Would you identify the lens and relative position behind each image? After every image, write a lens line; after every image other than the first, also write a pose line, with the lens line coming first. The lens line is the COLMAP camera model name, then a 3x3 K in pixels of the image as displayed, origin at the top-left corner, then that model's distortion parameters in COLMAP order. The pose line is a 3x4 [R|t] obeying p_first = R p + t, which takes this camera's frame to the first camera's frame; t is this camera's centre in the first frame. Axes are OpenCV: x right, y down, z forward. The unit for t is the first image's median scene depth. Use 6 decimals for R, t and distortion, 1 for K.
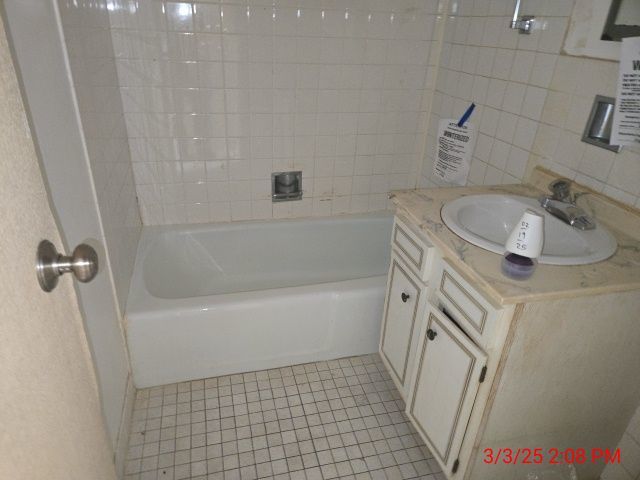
lens RADIAL K [[433.6, 0, 318.2], [0, 433.6, 244.7], [0, 0, 1]] dist [0.085184, -0.059471]
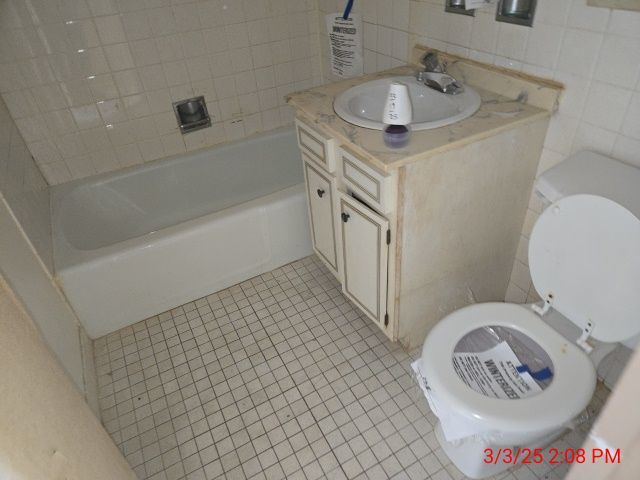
lens RADIAL K [[432.2, 0, 329.3], [0, 432.2, 241.0], [0, 0, 1]] dist [0.088030, -0.068534]
pose [[0.964542, -0.234516, 0.121083, 0.059645], [0.212657, 0.962272, 0.169731, 0.055972], [-0.156319, -0.137964, 0.978024, -0.071687]]
